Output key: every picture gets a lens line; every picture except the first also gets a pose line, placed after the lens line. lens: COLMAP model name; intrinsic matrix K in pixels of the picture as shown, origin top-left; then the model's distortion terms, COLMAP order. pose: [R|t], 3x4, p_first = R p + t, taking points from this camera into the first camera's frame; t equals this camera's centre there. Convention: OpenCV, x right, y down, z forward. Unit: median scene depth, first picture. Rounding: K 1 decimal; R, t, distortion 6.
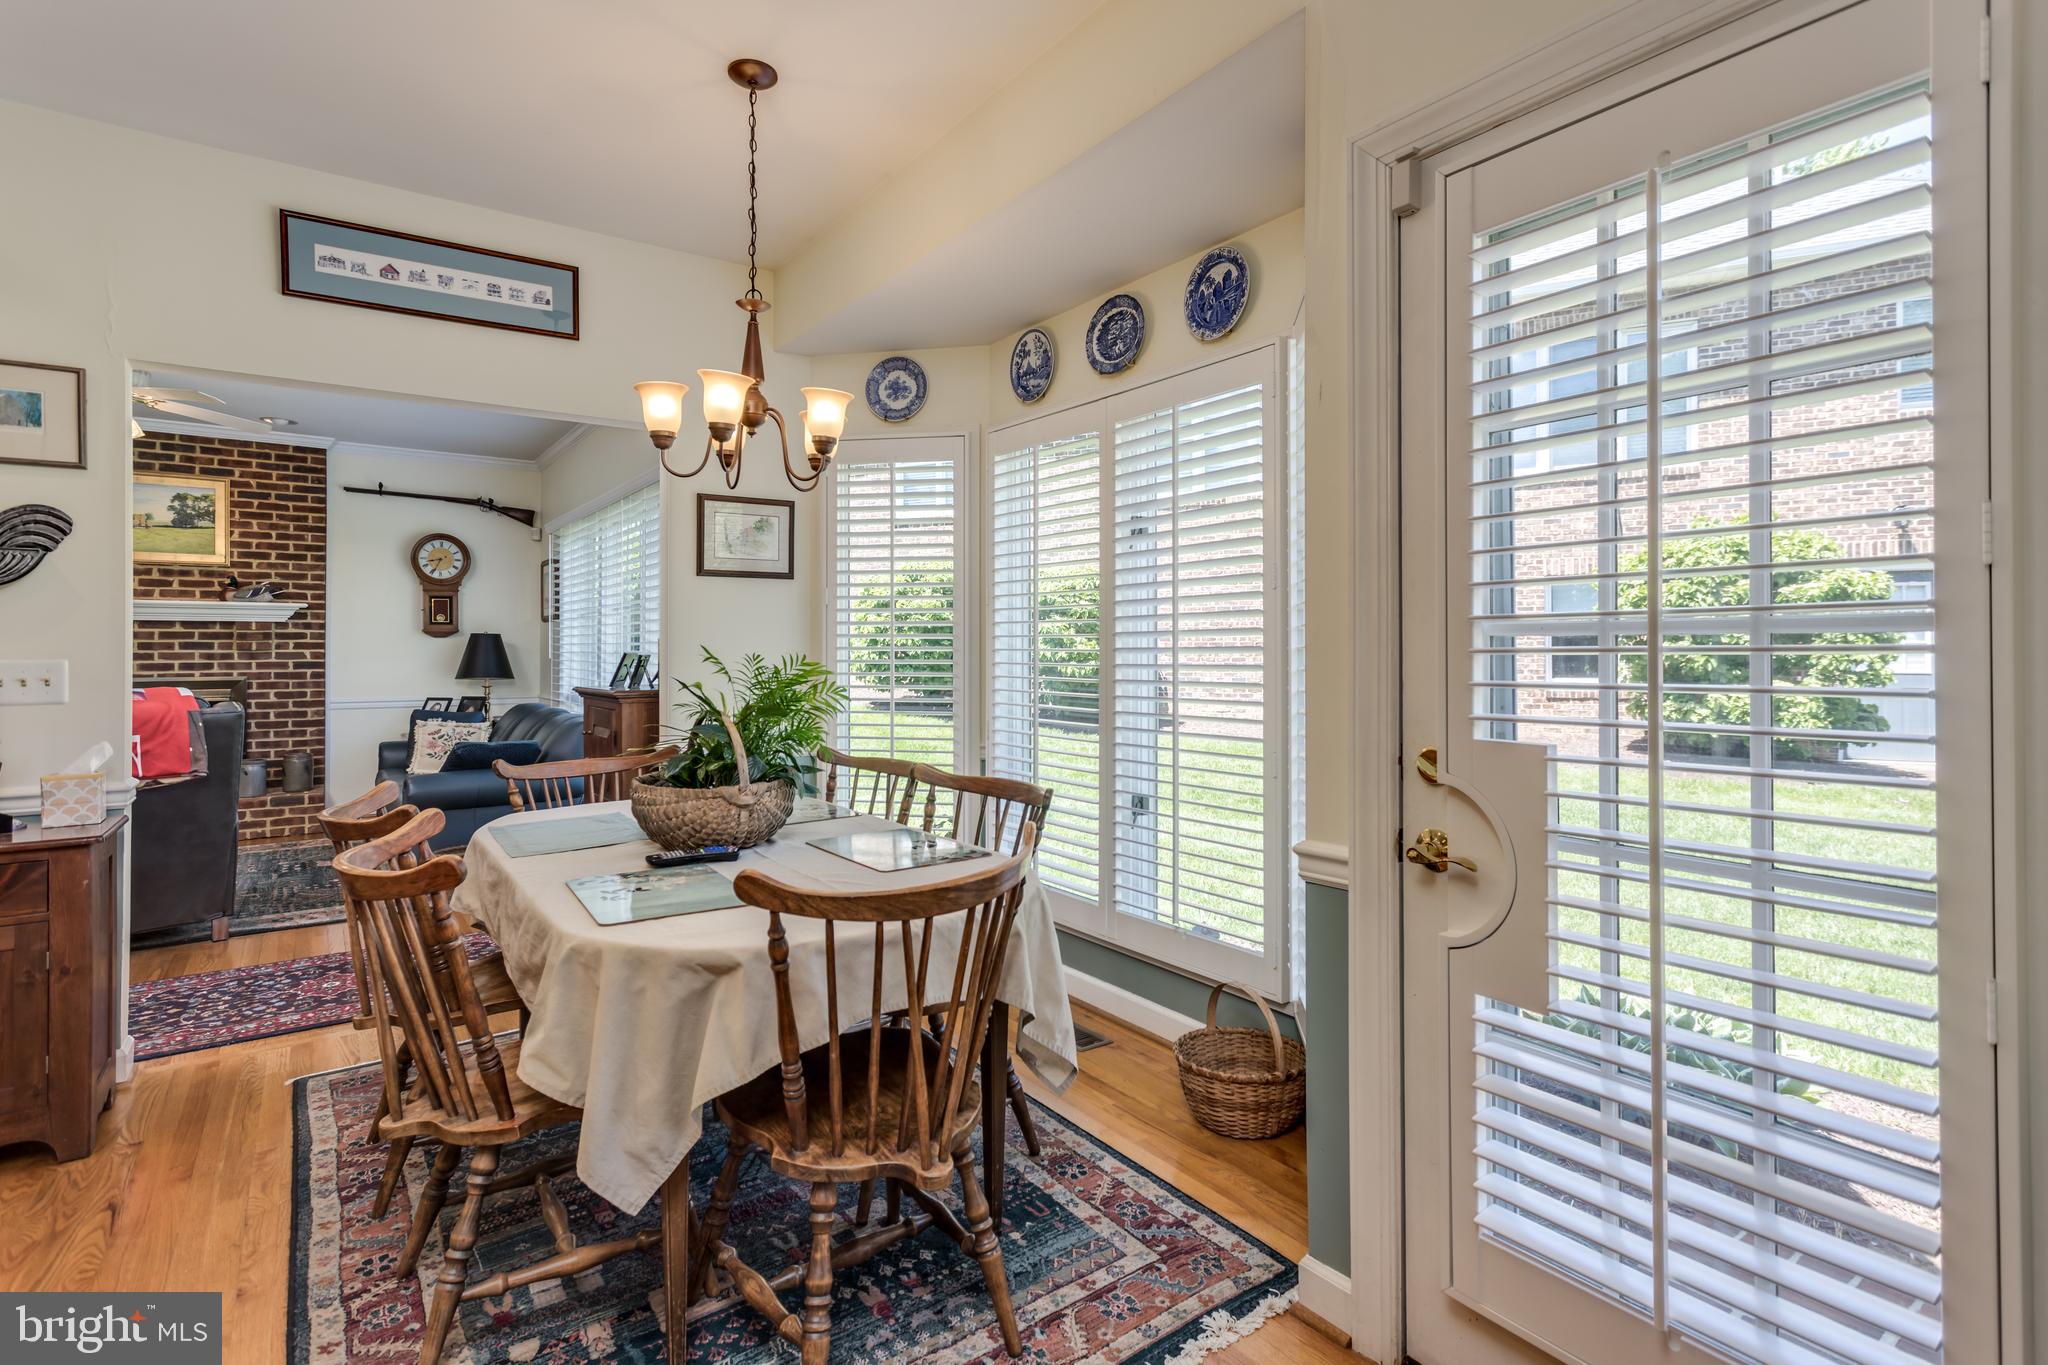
lens RADIAL K [[987.9, 0, 1019.3], [0, 987.9, 643.6], [0, 0, 1]] dist [0.006218, 0.001367]
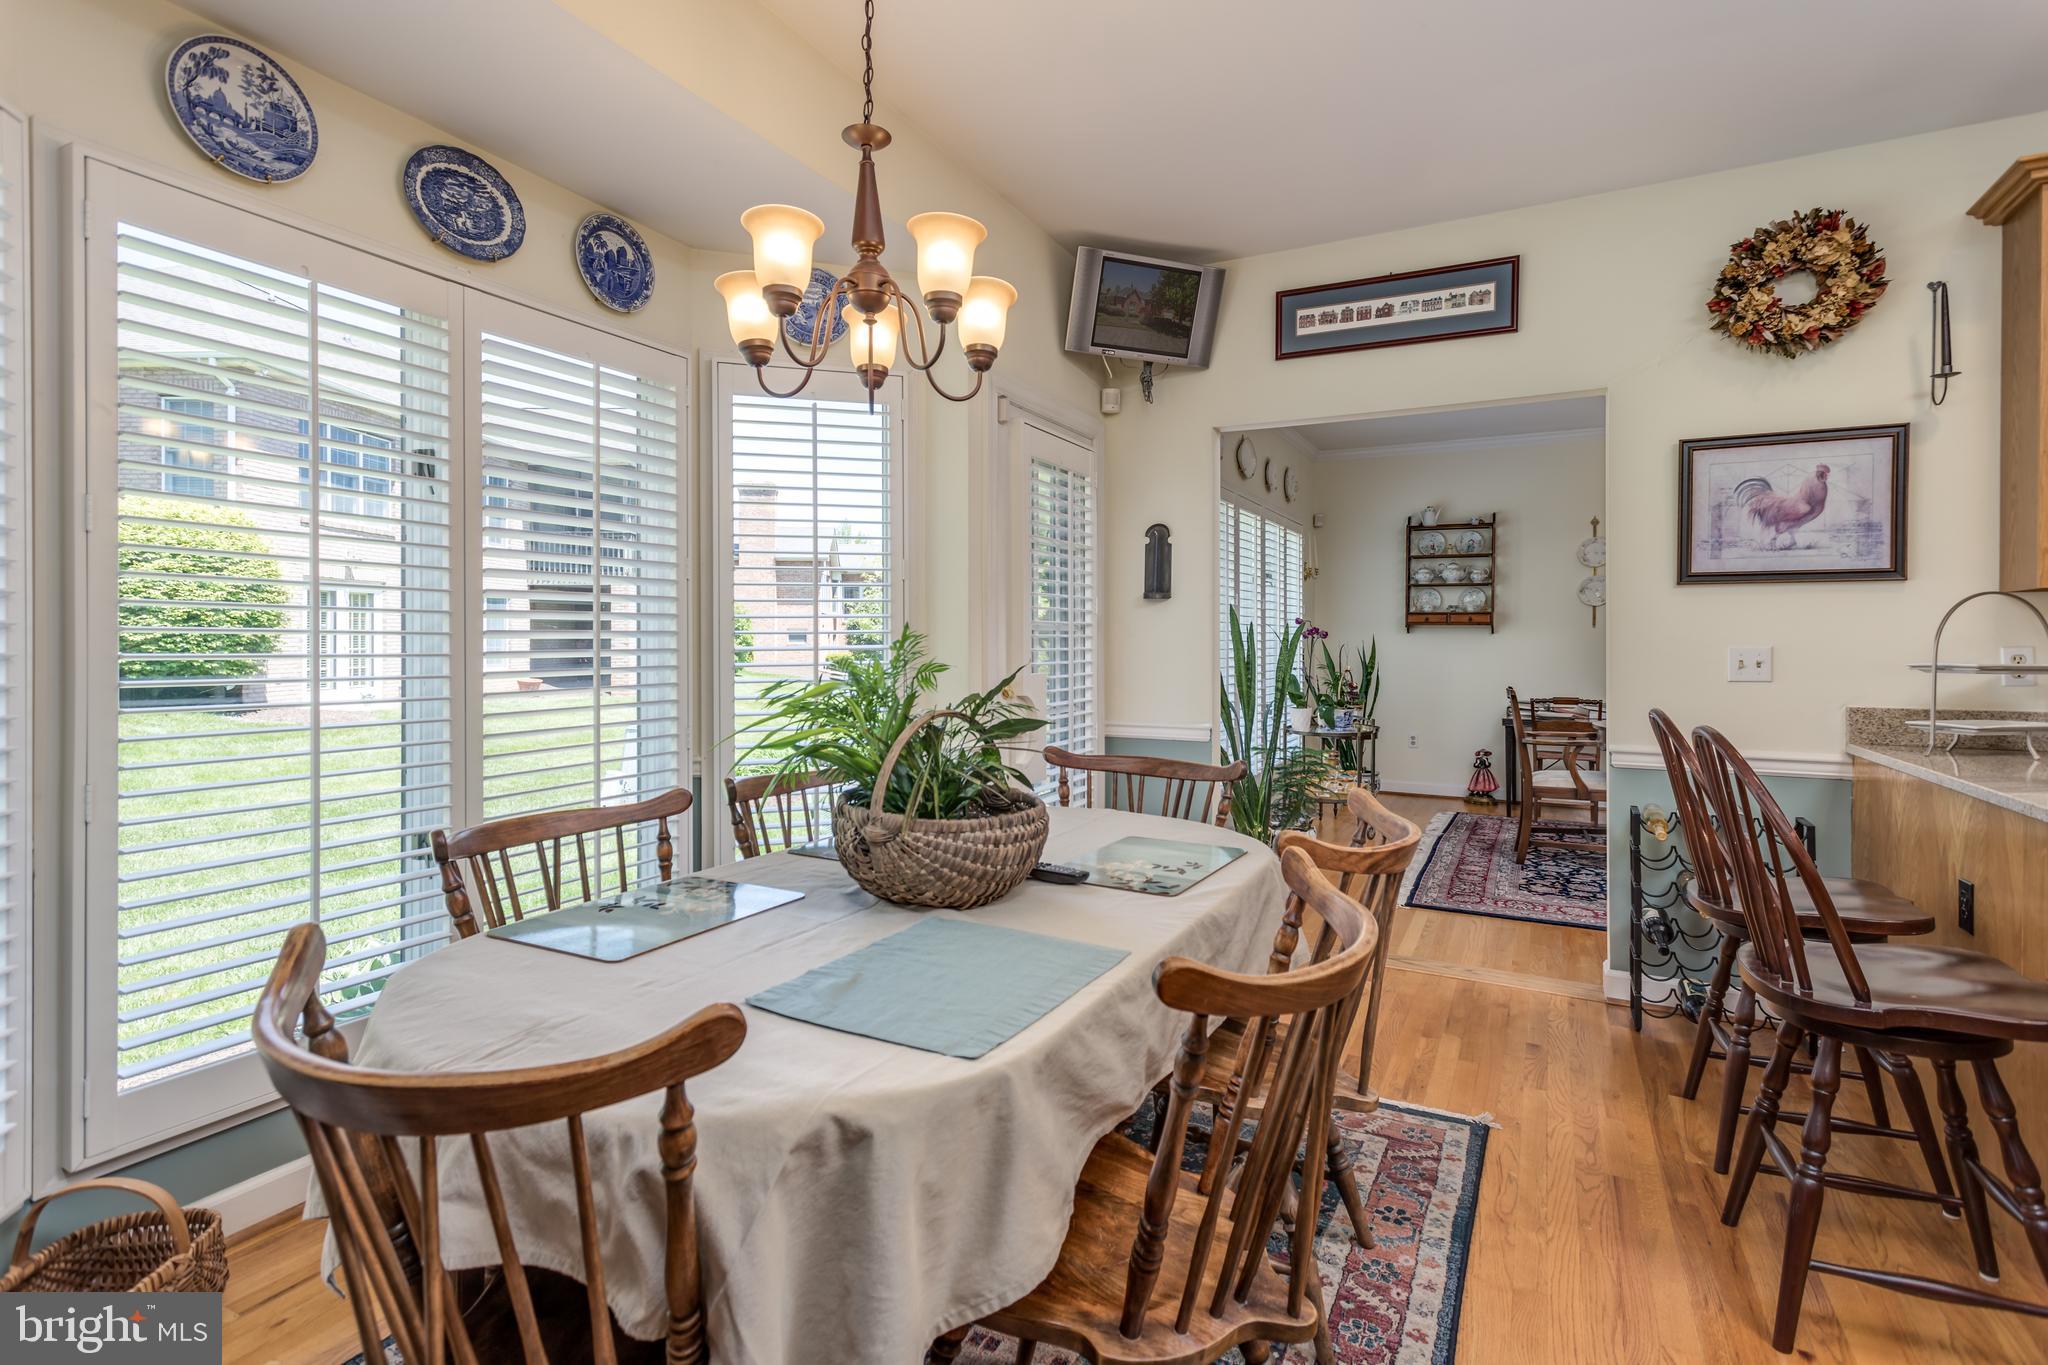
lens RADIAL K [[987.9, 0, 1019.3], [0, 987.9, 643.6], [0, 0, 1]] dist [0.006218, 0.001367]
pose [[-0.445698, -0.001982, 0.895181, -0.361433], [-0.005940, 0.999982, -0.000744, 0.005924], [-0.895164, -0.005649, -0.445701, 0.464646]]
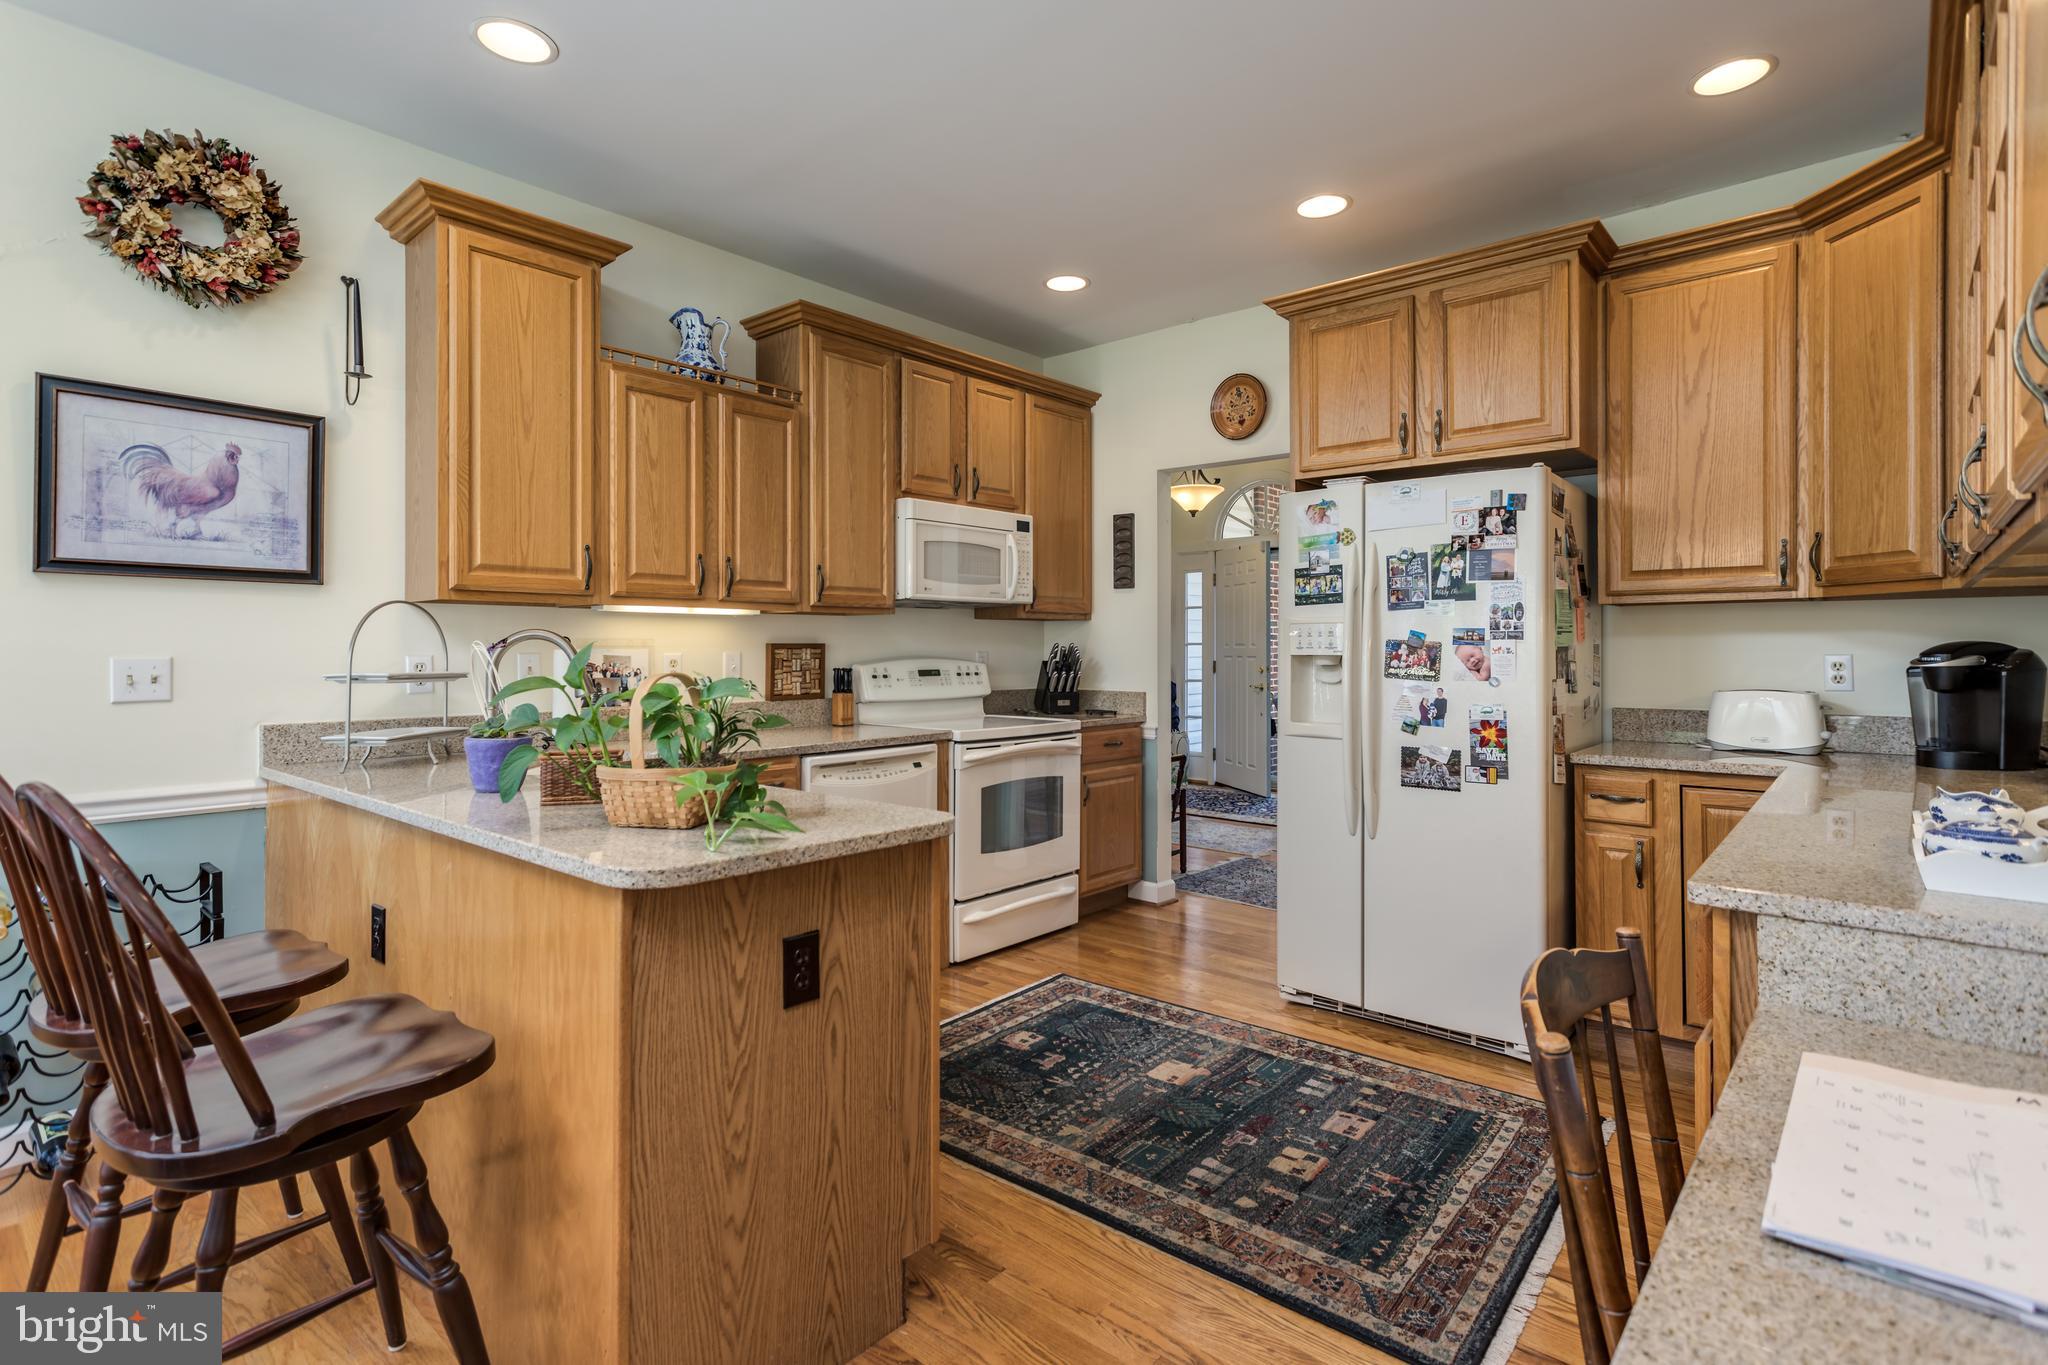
lens RADIAL K [[987.9, 0, 1019.3], [0, 987.9, 643.6], [0, 0, 1]] dist [0.006218, 0.001367]
pose [[-0.973468, 0.001239, -0.228822, -0.329108], [0.003870, 0.999931, -0.011049, 0.005187], [0.228792, -0.011642, -0.973406, 0.381357]]
